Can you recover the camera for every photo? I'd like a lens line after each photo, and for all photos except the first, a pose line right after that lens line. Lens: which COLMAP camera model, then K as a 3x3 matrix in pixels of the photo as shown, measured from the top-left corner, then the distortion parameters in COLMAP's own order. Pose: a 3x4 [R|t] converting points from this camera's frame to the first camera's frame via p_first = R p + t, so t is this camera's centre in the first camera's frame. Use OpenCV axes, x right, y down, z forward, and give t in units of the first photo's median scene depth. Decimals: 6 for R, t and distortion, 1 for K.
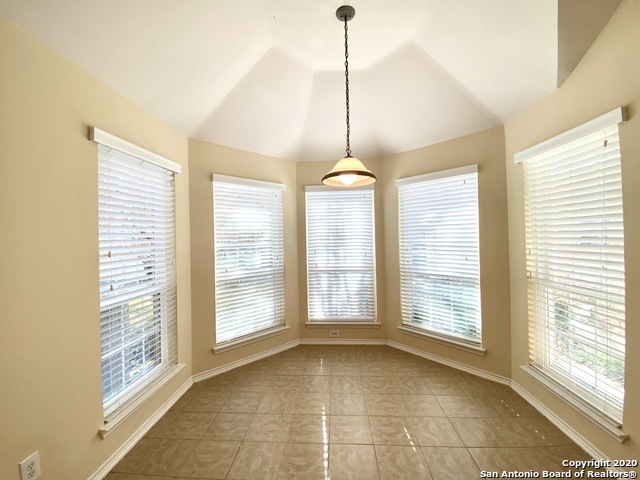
lens RADIAL K [[269.2, 0, 319.6], [0, 269.2, 236.6], [0, 0, 1]] dist [0.038761, -0.028491]
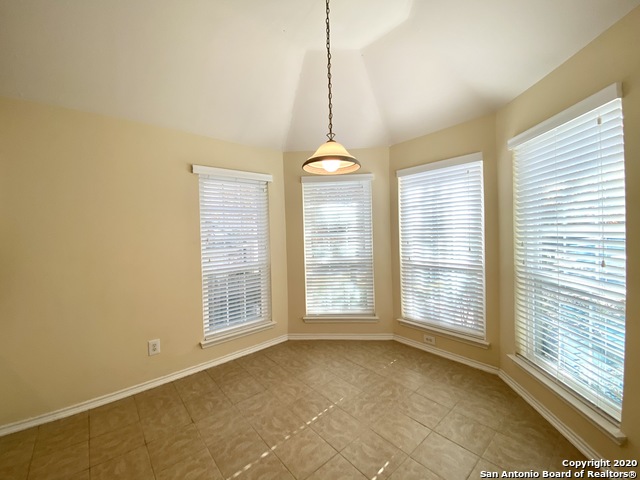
lens RADIAL K [[259.0, 0, 317.2], [0, 259.0, 236.2], [0, 0, 1]] dist [0.034295, -0.028561]
pose [[0.684967, 0.011531, -0.728483, 0.446776], [0.016617, 0.999367, 0.031443, 0.000967], [0.728385, -0.033642, 0.684342, 0.209663]]
